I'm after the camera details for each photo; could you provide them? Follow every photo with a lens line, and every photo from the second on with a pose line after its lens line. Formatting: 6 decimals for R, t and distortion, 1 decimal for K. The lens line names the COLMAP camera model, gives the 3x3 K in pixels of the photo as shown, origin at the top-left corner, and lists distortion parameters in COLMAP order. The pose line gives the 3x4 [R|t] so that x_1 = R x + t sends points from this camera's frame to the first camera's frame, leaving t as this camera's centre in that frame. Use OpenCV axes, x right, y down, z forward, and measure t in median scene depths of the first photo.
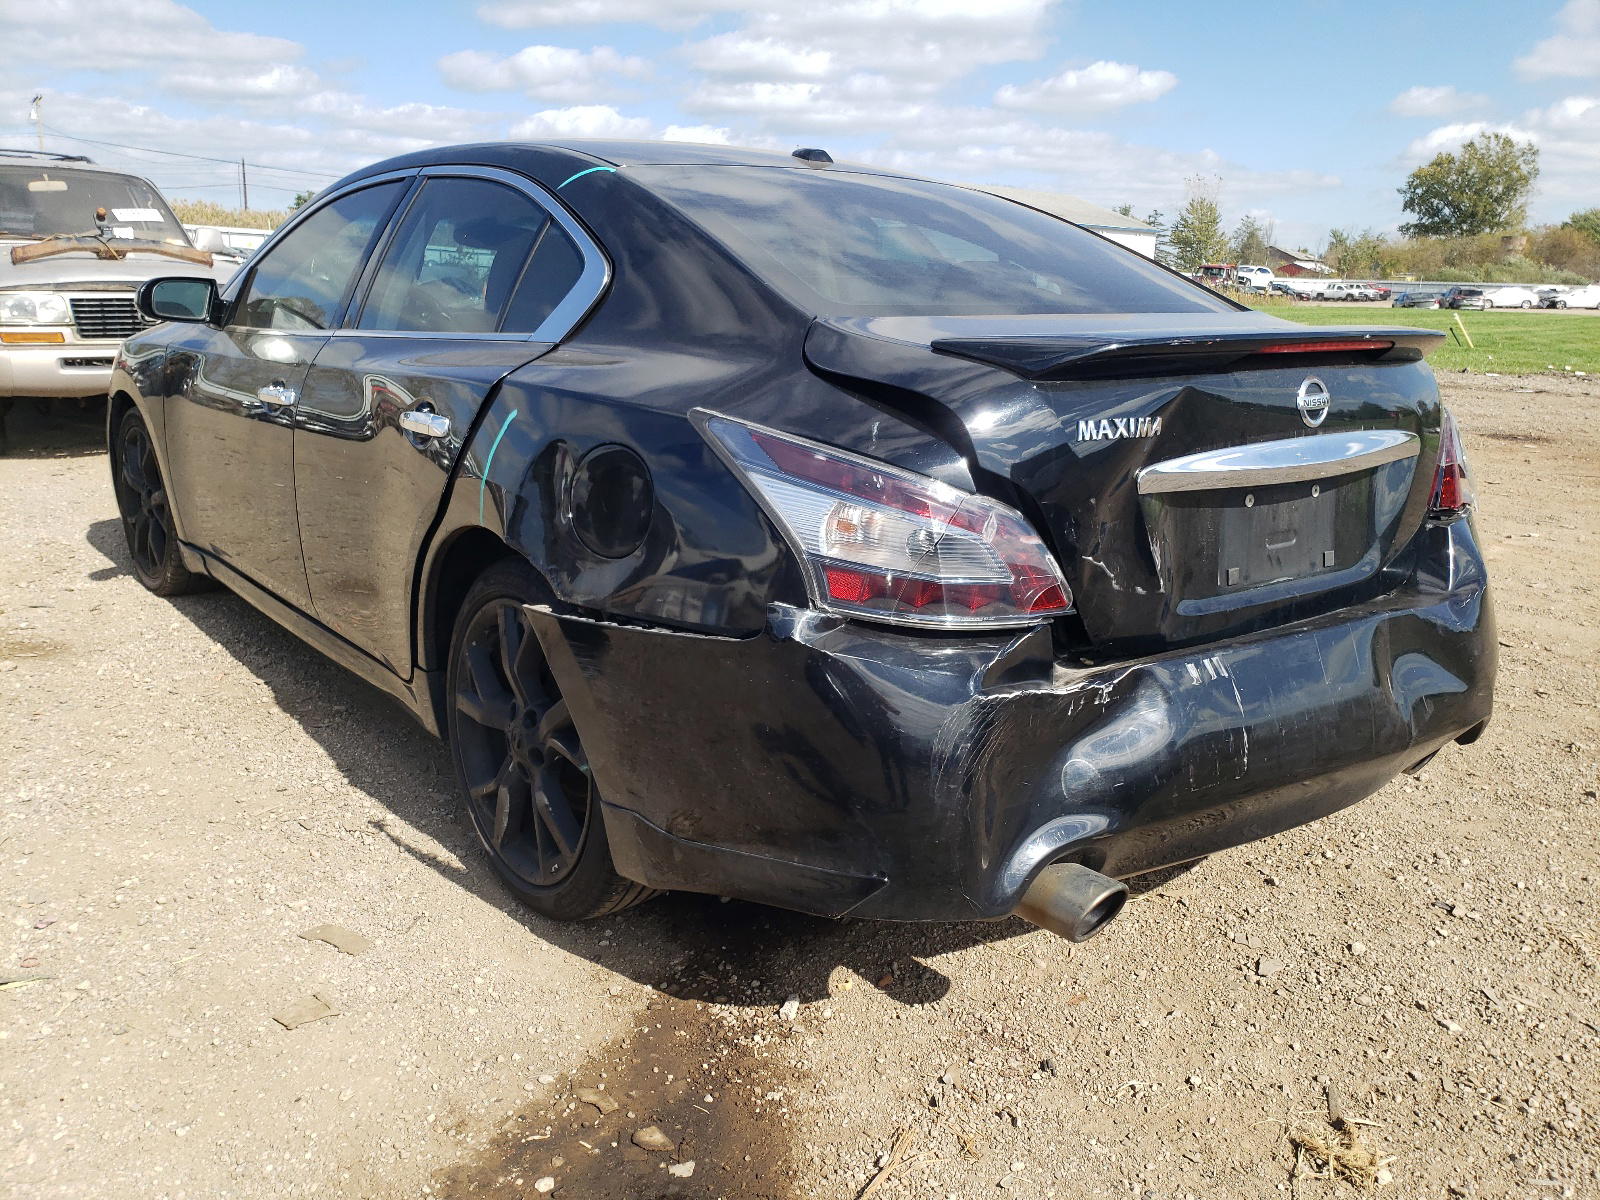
lens RADIAL K [[1227.2, 0, 800.1], [0, 1227.2, 601.8], [0, 0, 1]] dist [-0.006876, -0.007915]
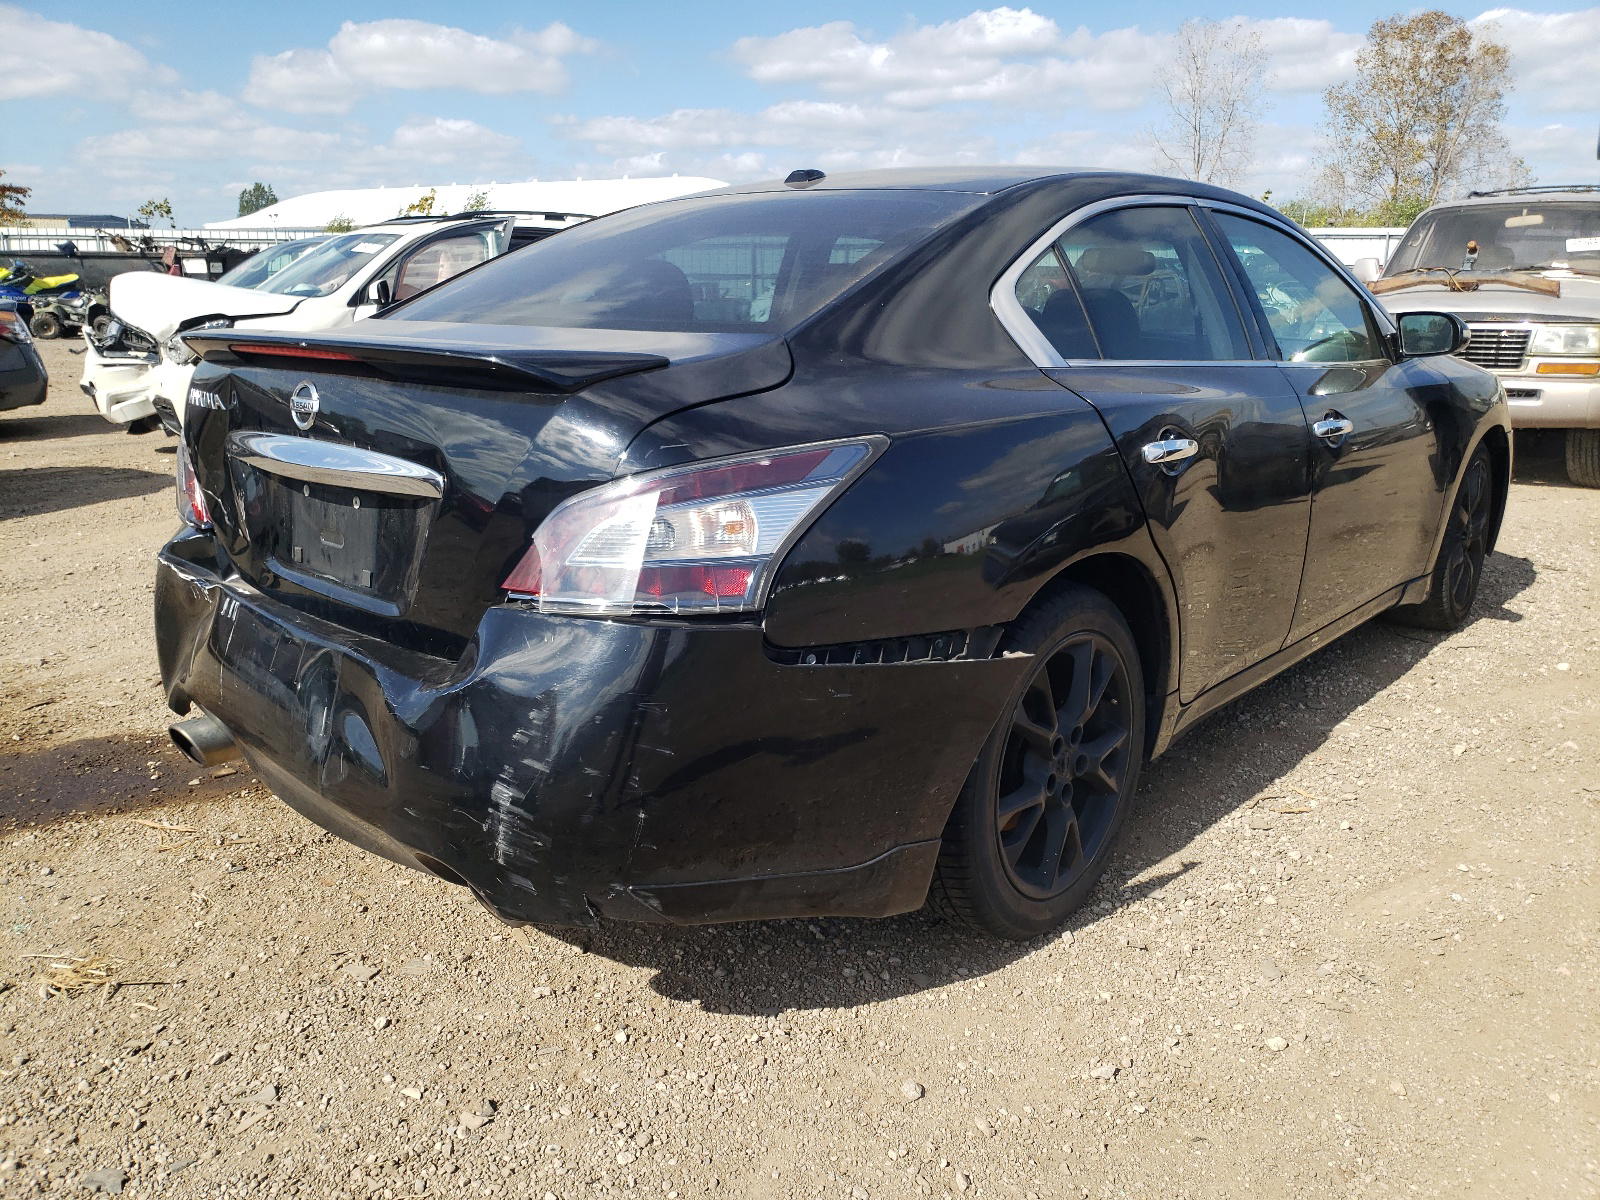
lens RADIAL K [[1227.2, 0, 804.0], [0, 1227.2, 603.5], [0, 0, 1]] dist [-0.006876, -0.007915]
pose [[0.195147, 0.222213, -0.955269, 1.638392], [-0.249067, 0.953293, 0.170873, -0.305600], [0.948622, 0.204581, 0.241378, 1.266506]]
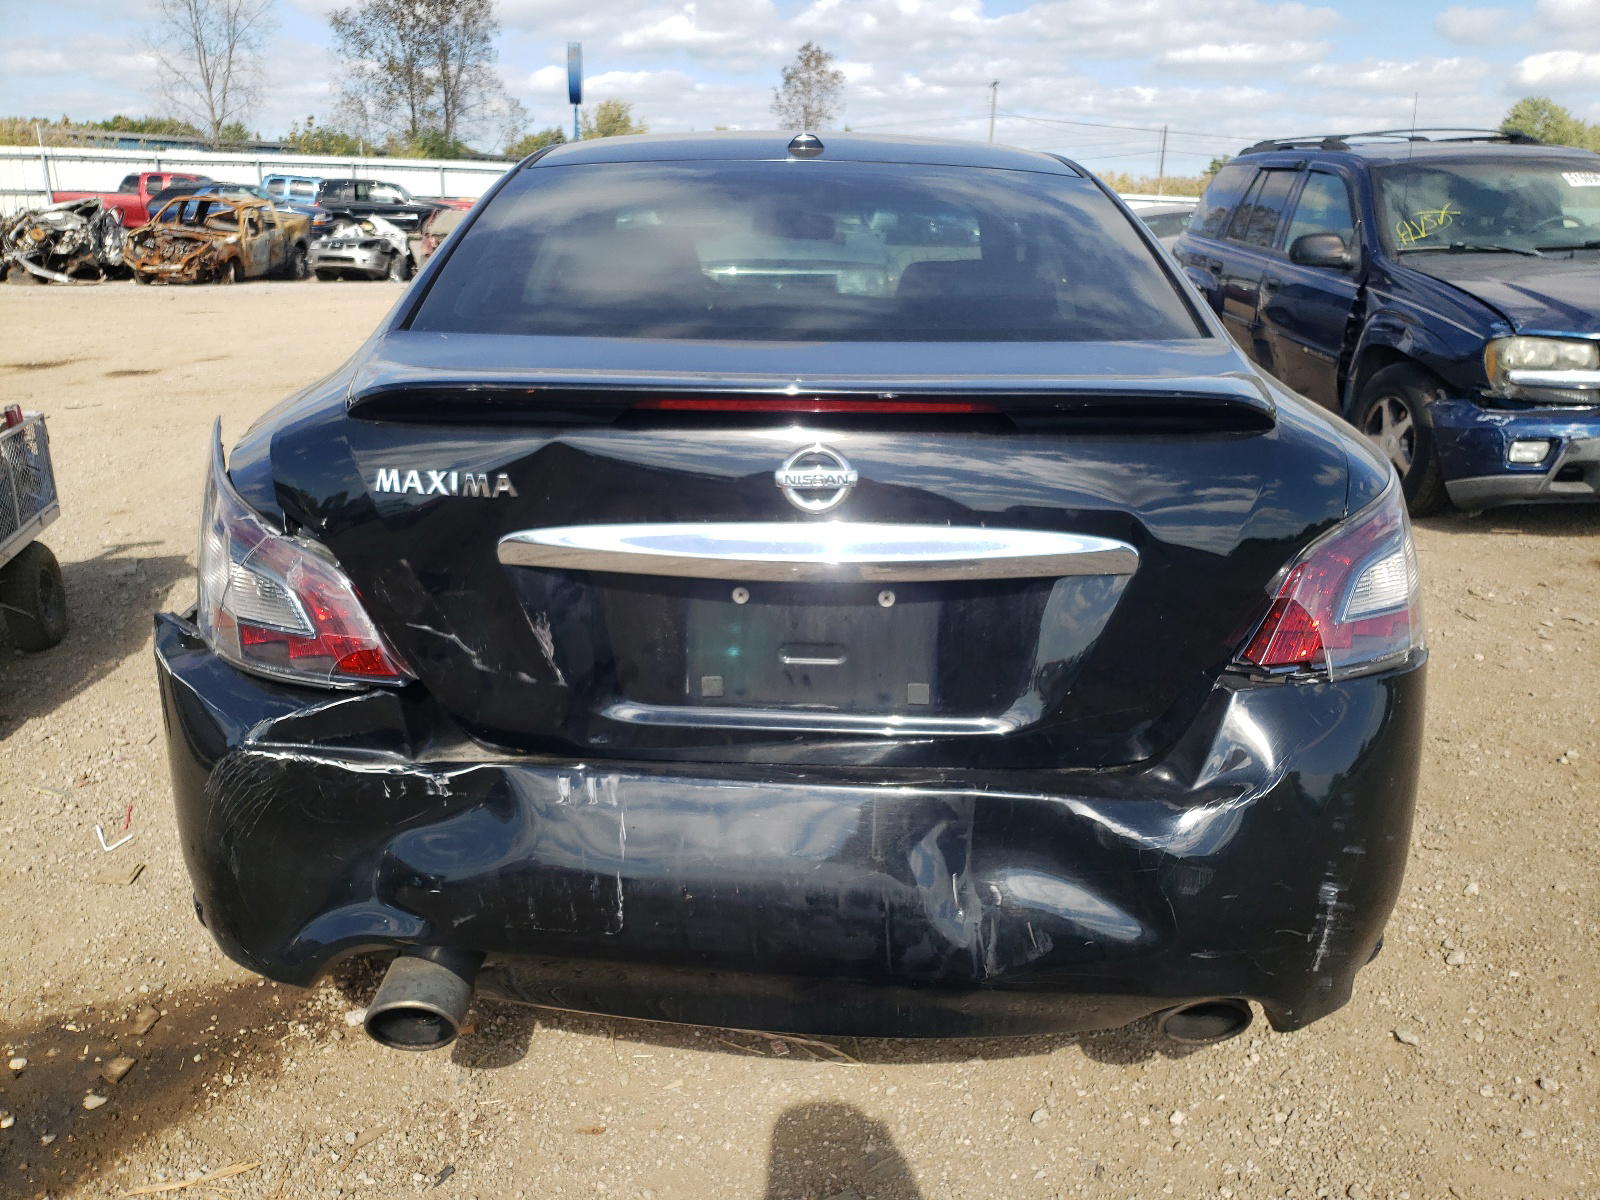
lens RADIAL K [[1227.2, 0, 799.6], [0, 1227.2, 594.2], [0, 0, 1]] dist [-0.006876, -0.007915]
pose [[0.798377, 0.167382, -0.578426, 0.897910], [-0.157878, 0.985171, 0.067171, -0.150258], [0.581092, 0.037693, 0.812964, 0.420802]]
